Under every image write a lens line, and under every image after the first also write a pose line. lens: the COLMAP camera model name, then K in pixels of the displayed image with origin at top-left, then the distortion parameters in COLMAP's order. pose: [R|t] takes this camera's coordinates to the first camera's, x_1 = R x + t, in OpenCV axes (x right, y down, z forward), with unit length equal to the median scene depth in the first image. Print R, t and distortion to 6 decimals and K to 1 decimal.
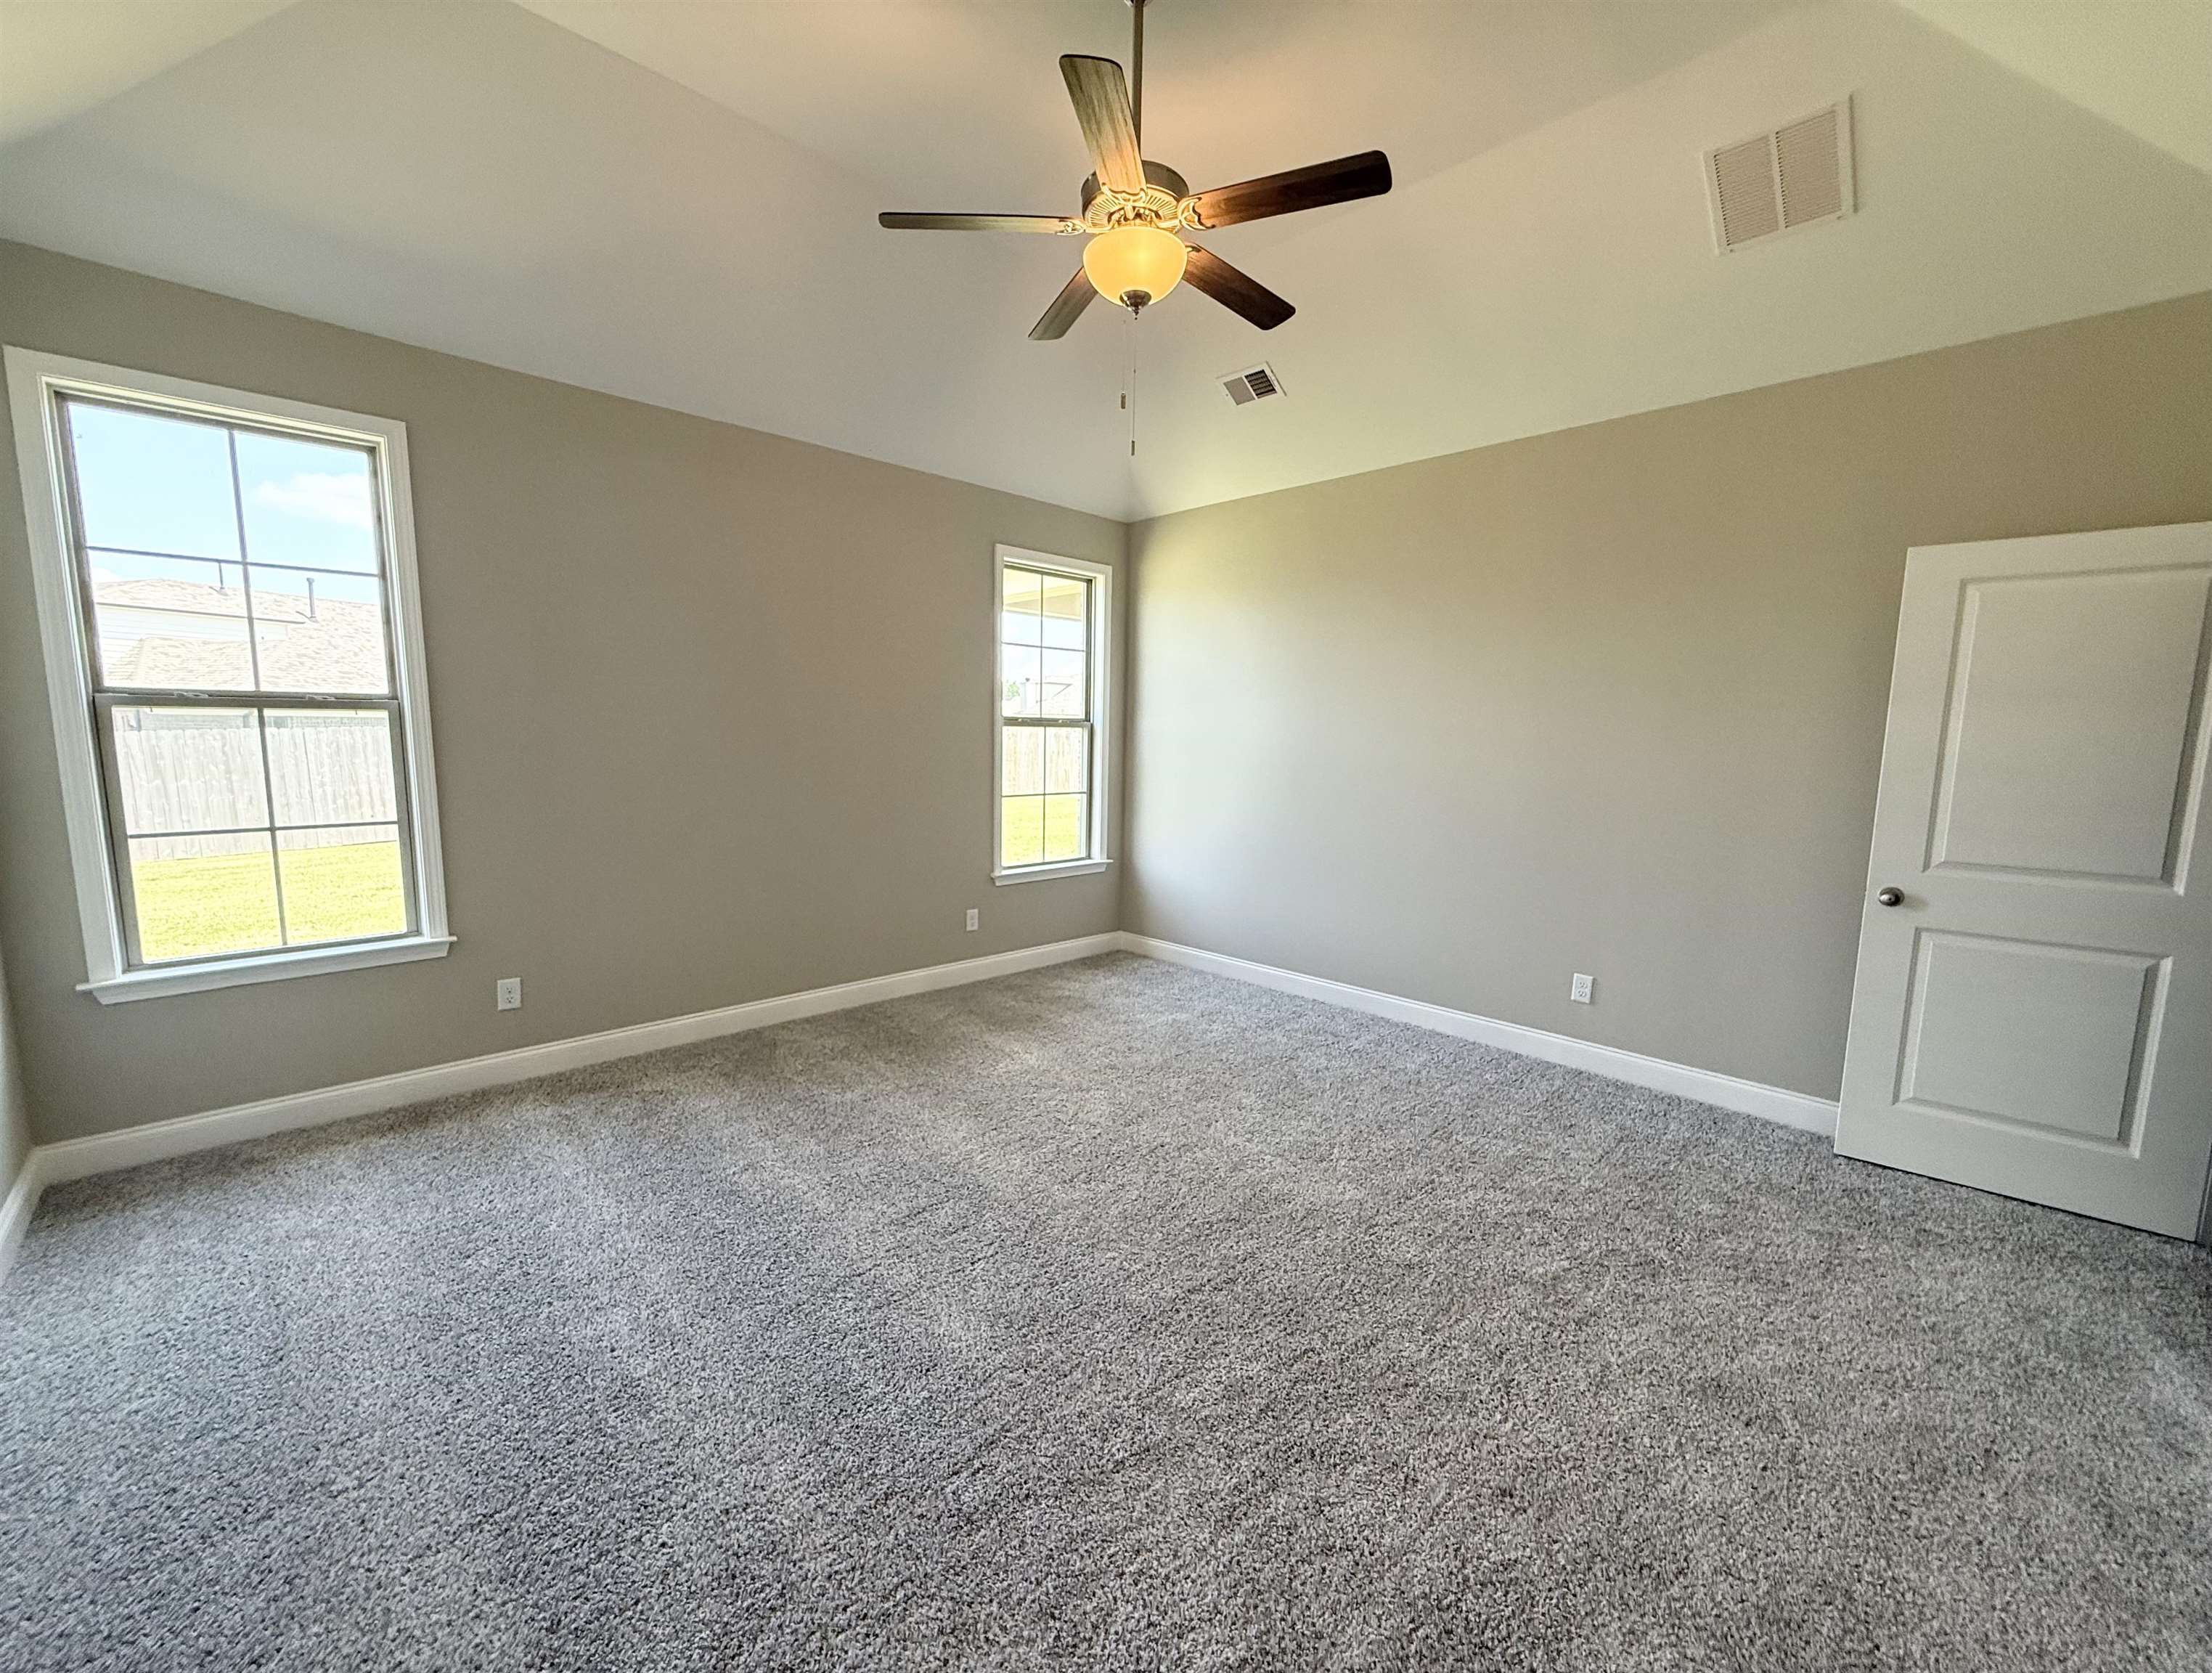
lens RADIAL K [[901.6, 0, 1107.2], [0, 901.6, 849.0], [0, 0, 1]] dist [-0.000884, 0.000503]
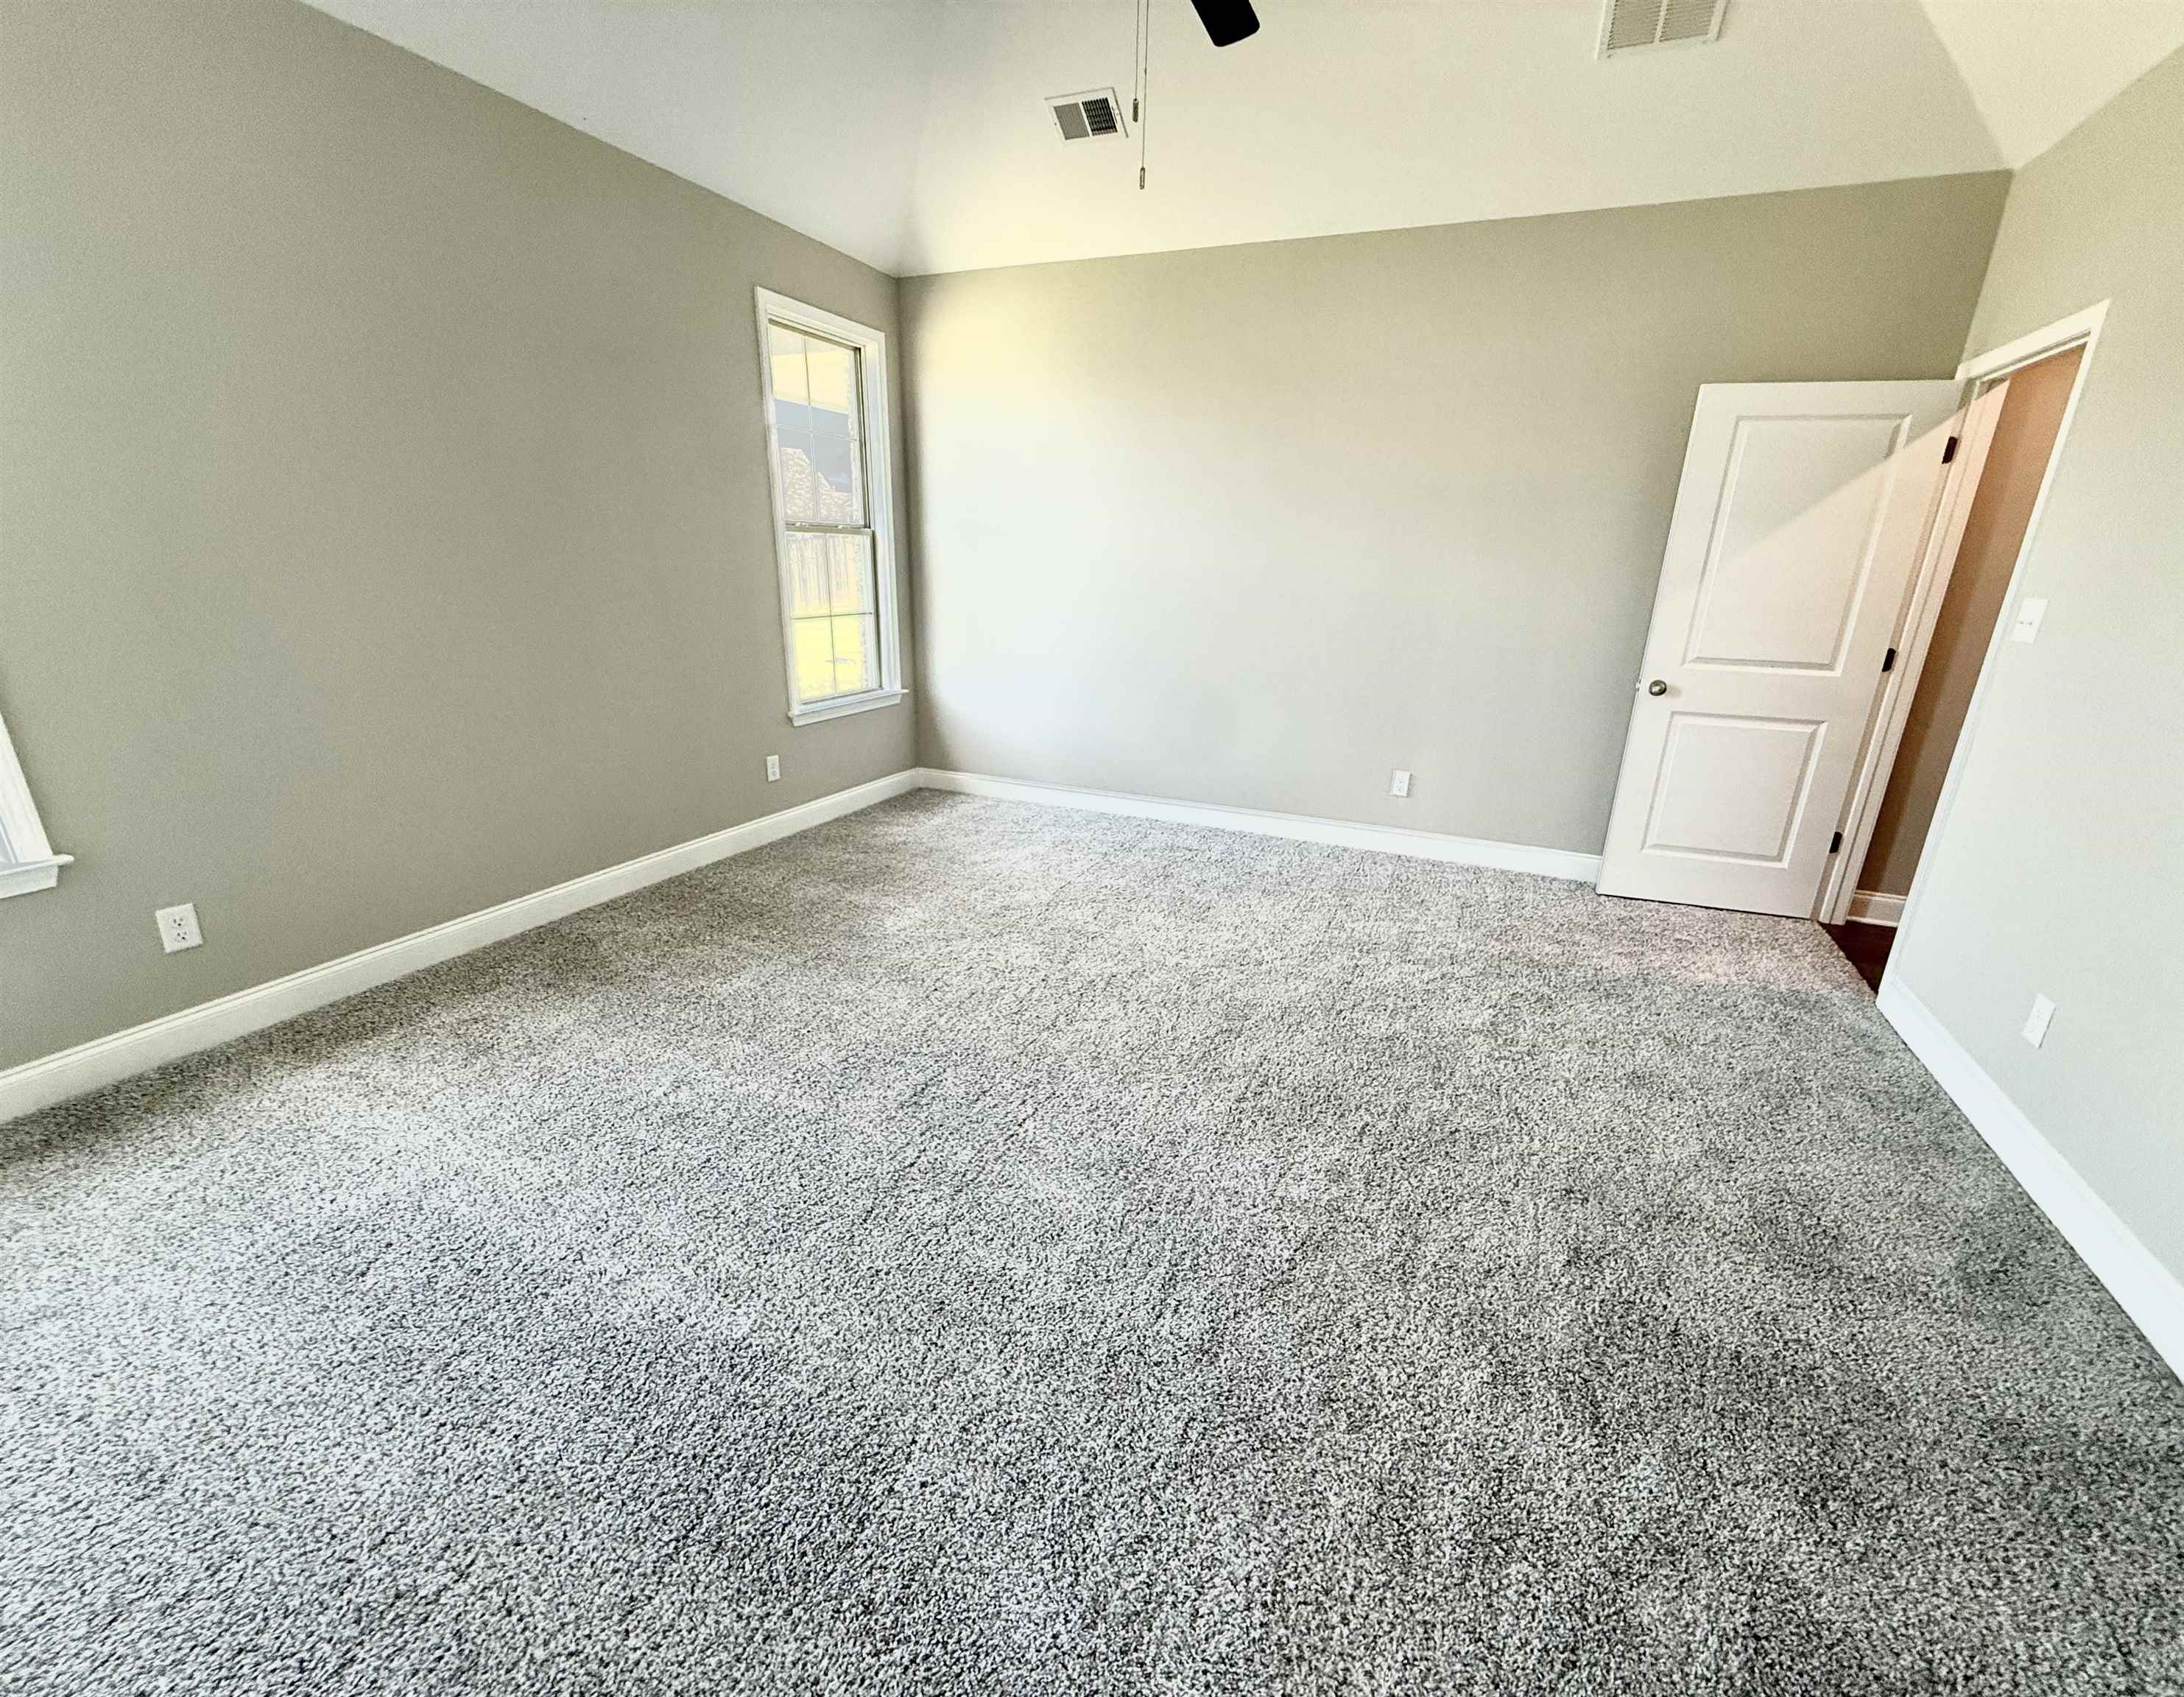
lens RADIAL K [[907.4, 0, 1137.8], [0, 907.4, 861.4], [0, 0, 1]] dist [-0.001241, 0.000746]
pose [[0.917396, -0.120263, 0.379370, -0.264004], [0.039976, 0.976274, 0.212815, -0.007483], [-0.395963, -0.180070, 0.900438, 0.100903]]
